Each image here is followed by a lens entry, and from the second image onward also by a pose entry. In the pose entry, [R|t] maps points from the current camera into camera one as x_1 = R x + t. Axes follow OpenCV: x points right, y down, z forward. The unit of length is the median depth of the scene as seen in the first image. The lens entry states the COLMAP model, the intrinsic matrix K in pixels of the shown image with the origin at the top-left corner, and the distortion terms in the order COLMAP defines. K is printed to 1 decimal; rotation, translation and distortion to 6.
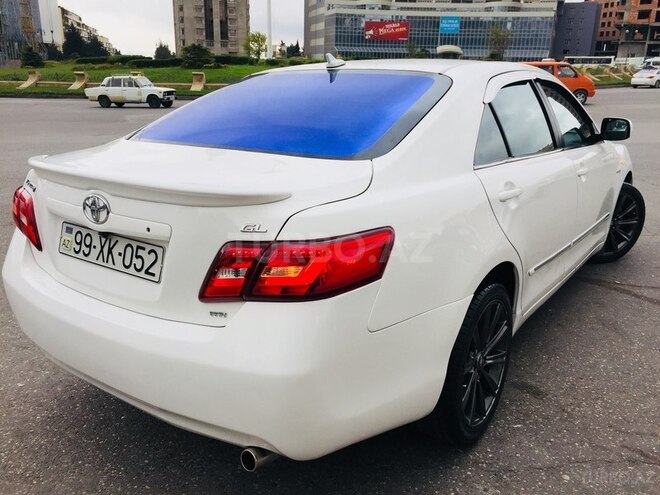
lens RADIAL K [[562.7, 0, 330.0], [0, 562.7, 247.5], [0, 0, 1]] dist [0.005122, -0.009419]
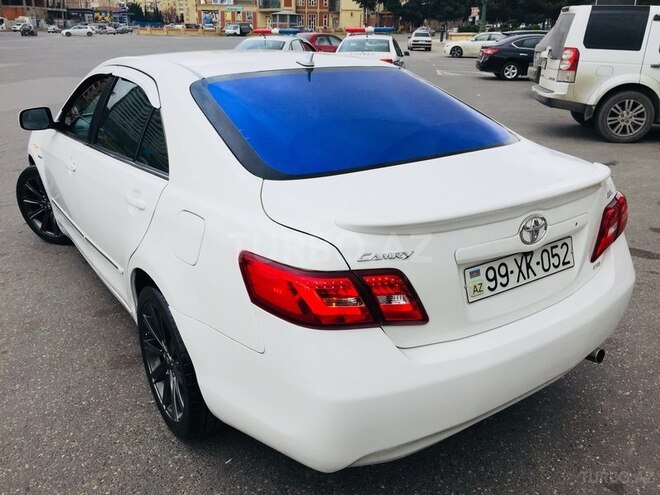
lens RADIAL K [[580.8, 0, 330.4], [0, 580.8, 280.0], [0, 0, 1]] dist [0.006171, 0.001171]
pose [[0.356963, -0.371253, 0.857175, -1.495838], [0.282555, 0.917556, 0.279737, -0.384580], [-0.890360, 0.142344, 0.432433, 0.898746]]
